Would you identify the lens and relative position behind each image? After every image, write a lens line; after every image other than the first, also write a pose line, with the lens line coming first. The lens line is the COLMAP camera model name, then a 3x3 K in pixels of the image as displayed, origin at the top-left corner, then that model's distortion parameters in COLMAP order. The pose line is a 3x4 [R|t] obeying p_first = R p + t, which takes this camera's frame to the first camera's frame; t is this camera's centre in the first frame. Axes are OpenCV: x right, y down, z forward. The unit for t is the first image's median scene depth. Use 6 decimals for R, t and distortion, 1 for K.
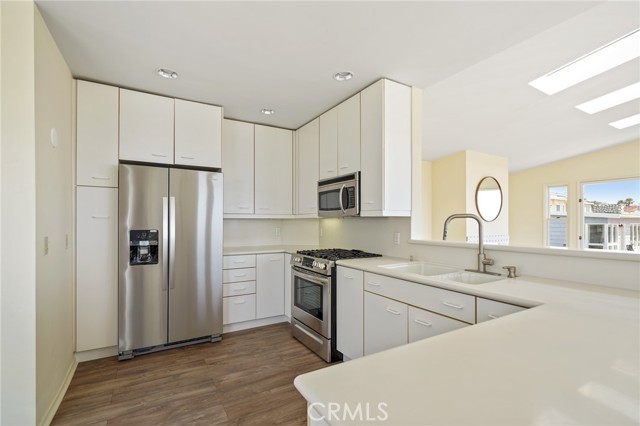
lens RADIAL K [[294.1, 0, 320.9], [0, 294.1, 219.5], [0, 0, 1]] dist [-0.000860, 0.001264]
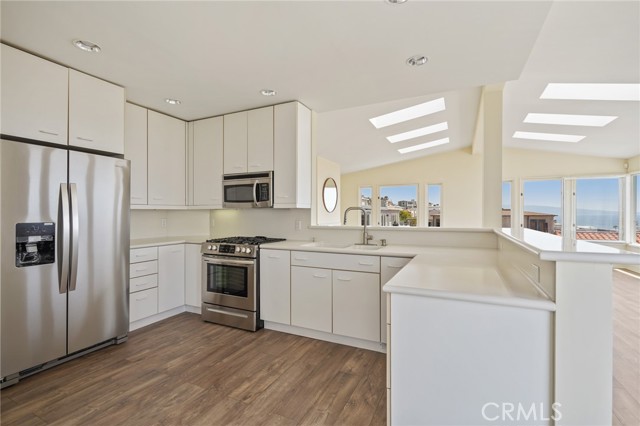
lens RADIAL K [[294.1, 0, 316.5], [0, 294.1, 211.0], [0, 0, 1]] dist [-0.000860, 0.001264]
pose [[0.834511, 0.000378, 0.550992, -0.371786], [-0.001810, 0.999996, 0.002055, -0.000391], [-0.550989, -0.002712, 0.834508, -0.109604]]
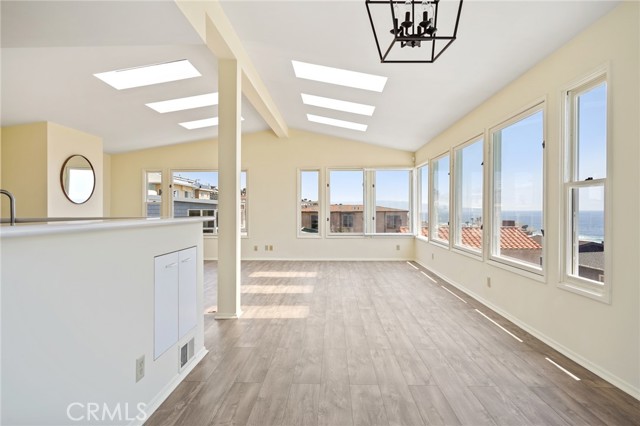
lens RADIAL K [[374.3, 0, 320.5], [0, 374.3, 207.5], [0, 0, 1]] dist [0.003980, 0.000890]
pose [[0.537770, 0.000128, 0.843092, -0.013452], [-0.001711, 0.999998, 0.000939, 0.027060], [-0.843090, -0.001948, 0.537769, -0.470034]]
